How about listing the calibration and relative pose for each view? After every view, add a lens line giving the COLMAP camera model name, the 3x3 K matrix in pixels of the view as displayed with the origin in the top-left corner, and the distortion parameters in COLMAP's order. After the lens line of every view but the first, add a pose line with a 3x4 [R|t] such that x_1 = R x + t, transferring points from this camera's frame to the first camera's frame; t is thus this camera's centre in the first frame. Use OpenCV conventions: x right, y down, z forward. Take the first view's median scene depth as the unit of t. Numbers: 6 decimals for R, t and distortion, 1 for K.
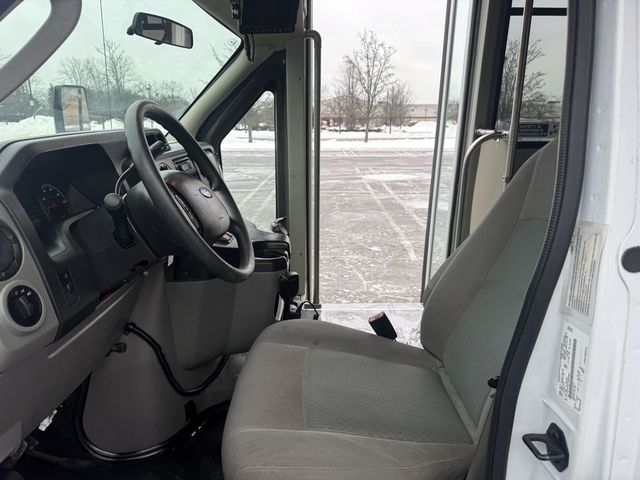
lens RADIAL K [[449.4, 0, 318.3], [0, 449.4, 240.3], [0, 0, 1]] dist [0.150532, -0.227362]
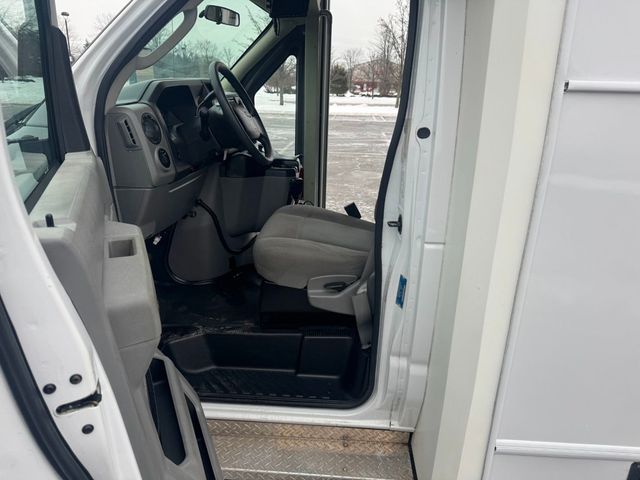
lens RADIAL K [[448.2, 0, 321.9], [0, 448.2, 241.2], [0, 0, 1]] dist [0.054913, -0.055393]
pose [[0.997712, 0.046922, -0.048681, 0.105941], [-0.043062, 0.996062, 0.077504, 0.163361], [0.052126, -0.075231, 0.995803, -0.533511]]
